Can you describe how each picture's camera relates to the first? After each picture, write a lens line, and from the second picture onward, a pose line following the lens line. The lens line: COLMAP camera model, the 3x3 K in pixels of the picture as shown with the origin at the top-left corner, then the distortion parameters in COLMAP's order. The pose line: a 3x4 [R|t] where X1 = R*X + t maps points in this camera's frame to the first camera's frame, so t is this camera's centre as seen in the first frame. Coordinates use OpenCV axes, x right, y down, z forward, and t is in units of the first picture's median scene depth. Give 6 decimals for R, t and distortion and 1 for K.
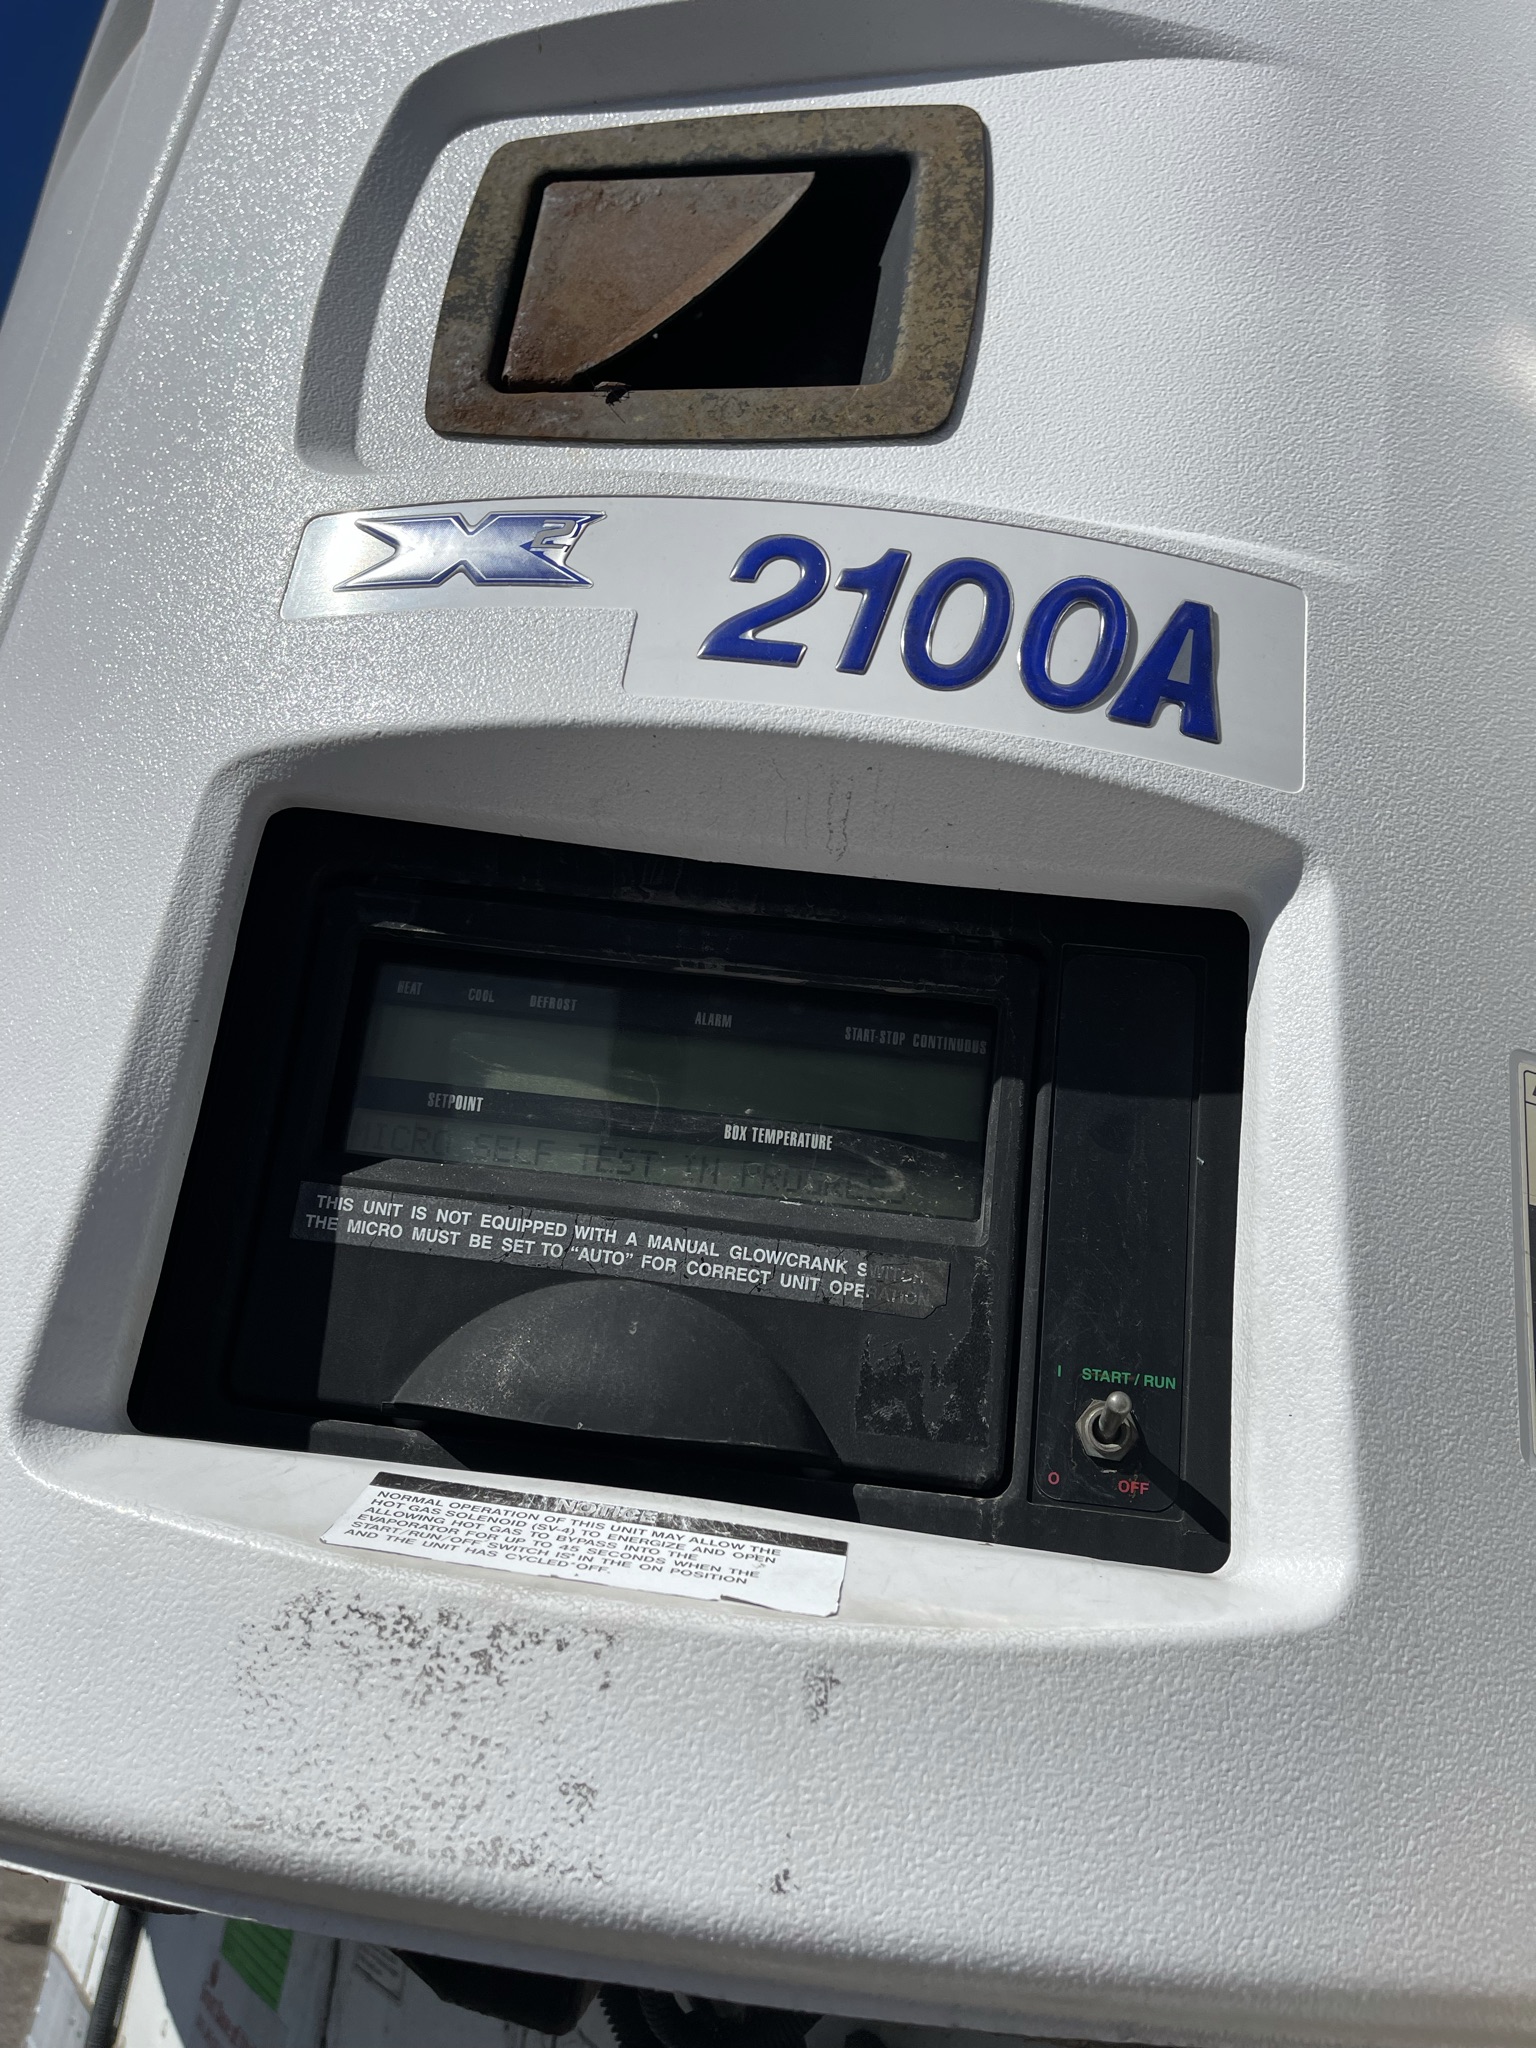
lens RADIAL K [[1537.5, 0, 768.0], [0, 1537.5, 1024.0], [0, 0, 1]] dist [0.030977, -0.005162]
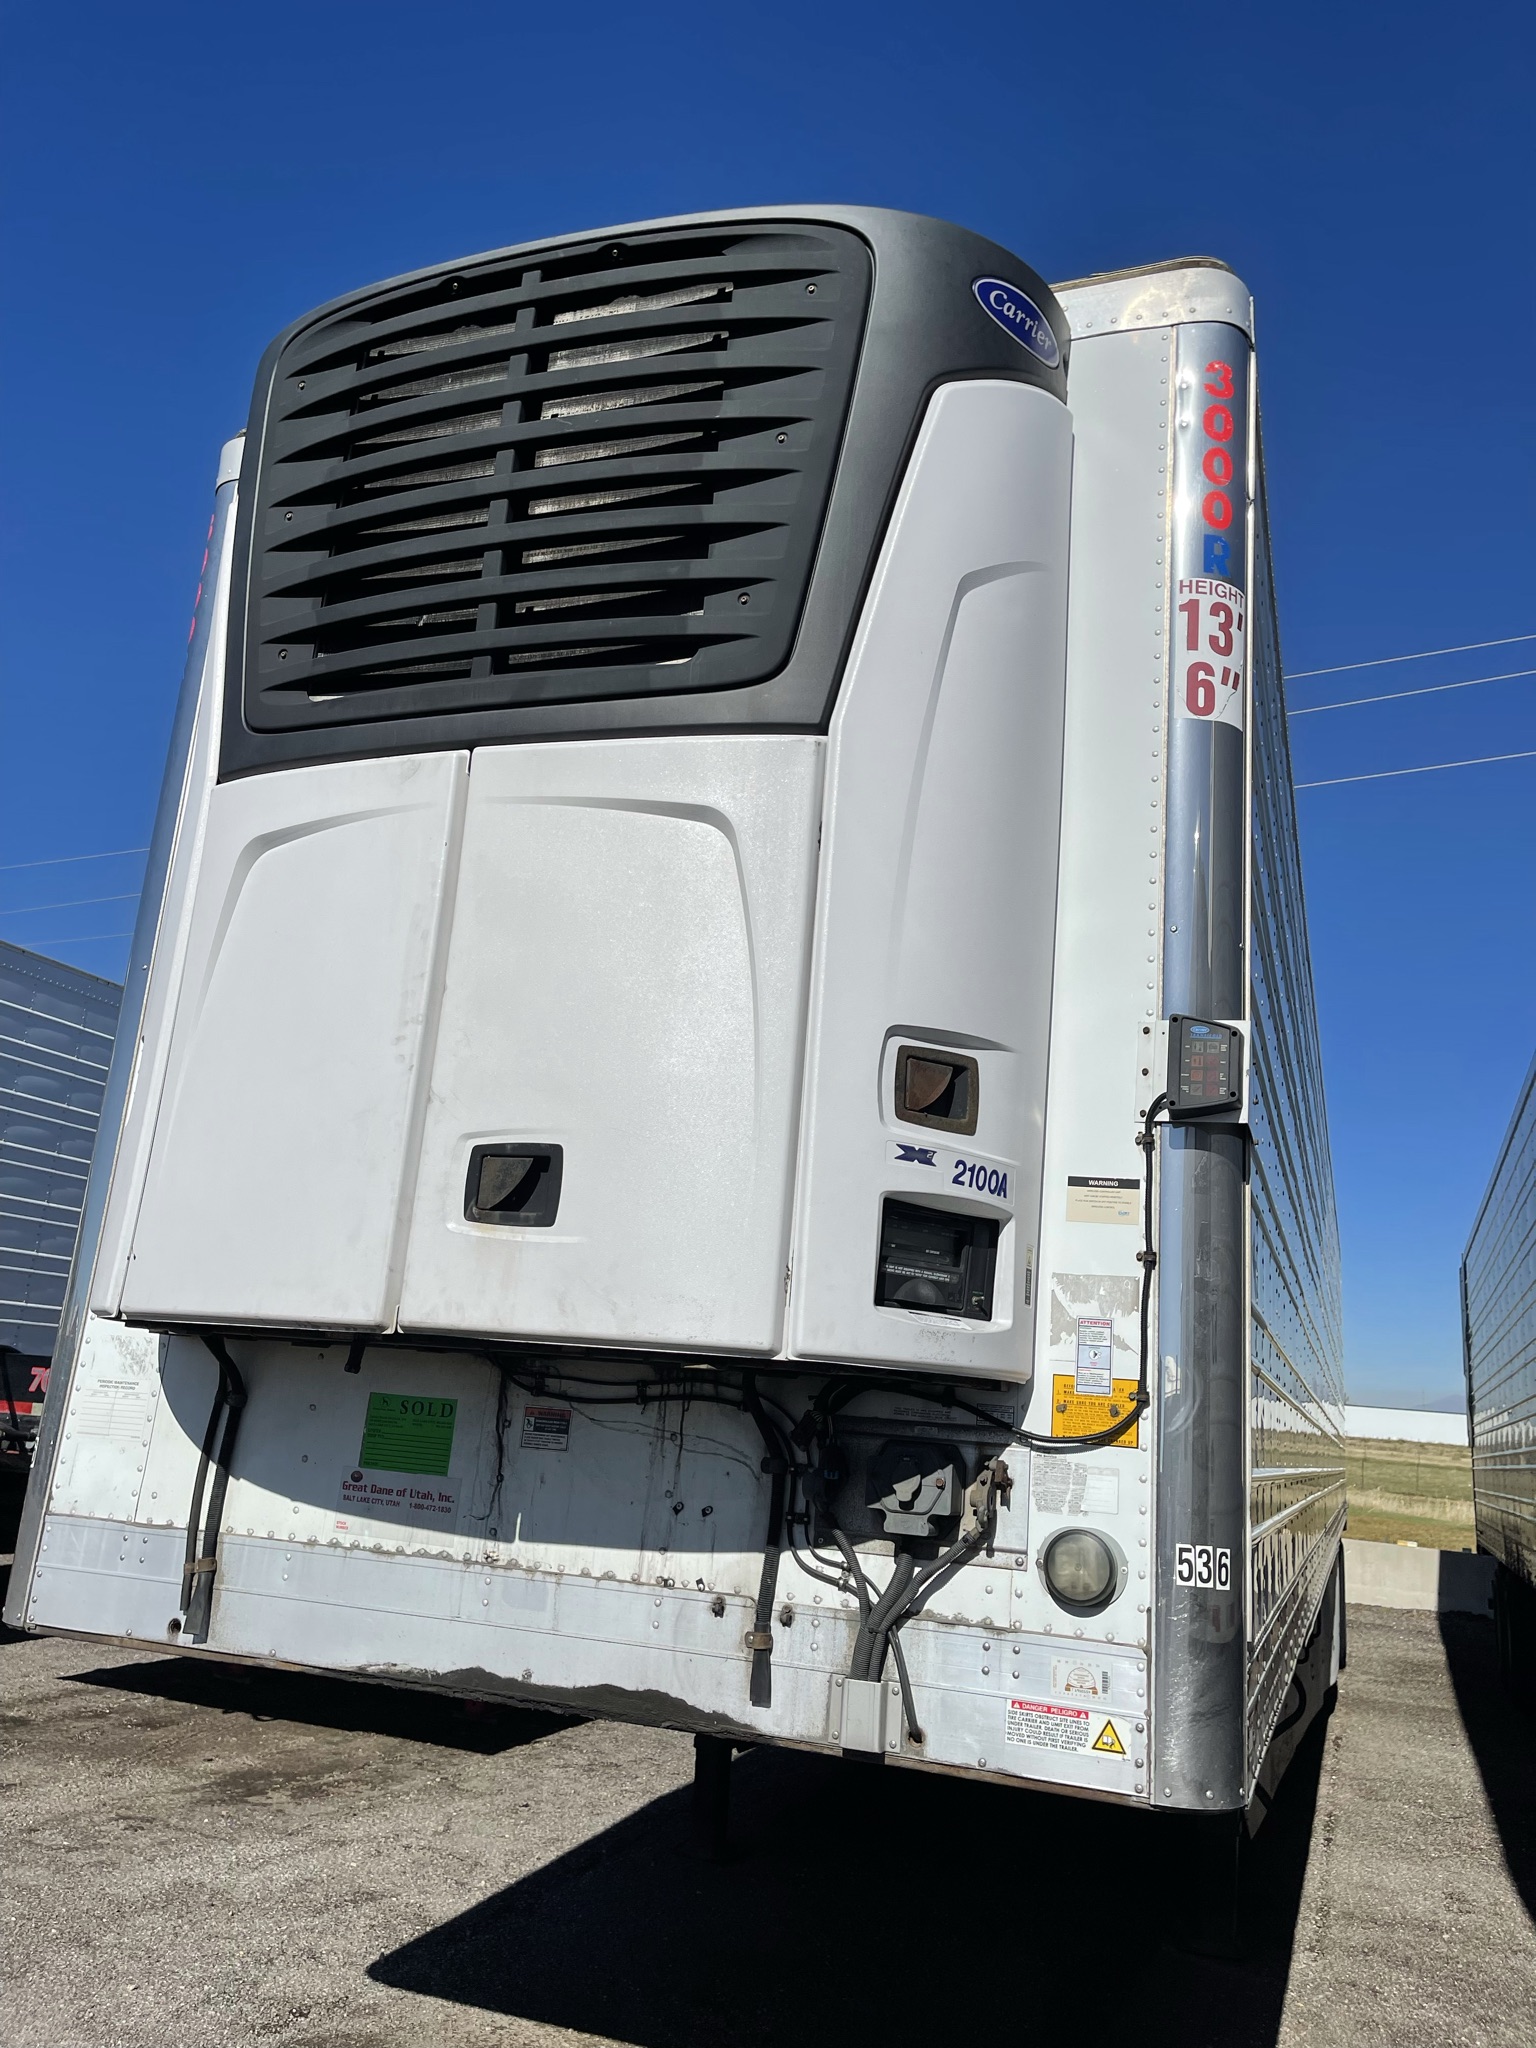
lens RADIAL K [[1537.5, 0, 768.0], [0, 1537.5, 1024.0], [0, 0, 1]] dist [0.030977, -0.005162]
pose [[0.774187, 0.085914, 0.627099, -4.527678], [-0.203893, 0.971785, 0.118579, -1.434412], [-0.599218, -0.219663, 0.769861, -3.161815]]
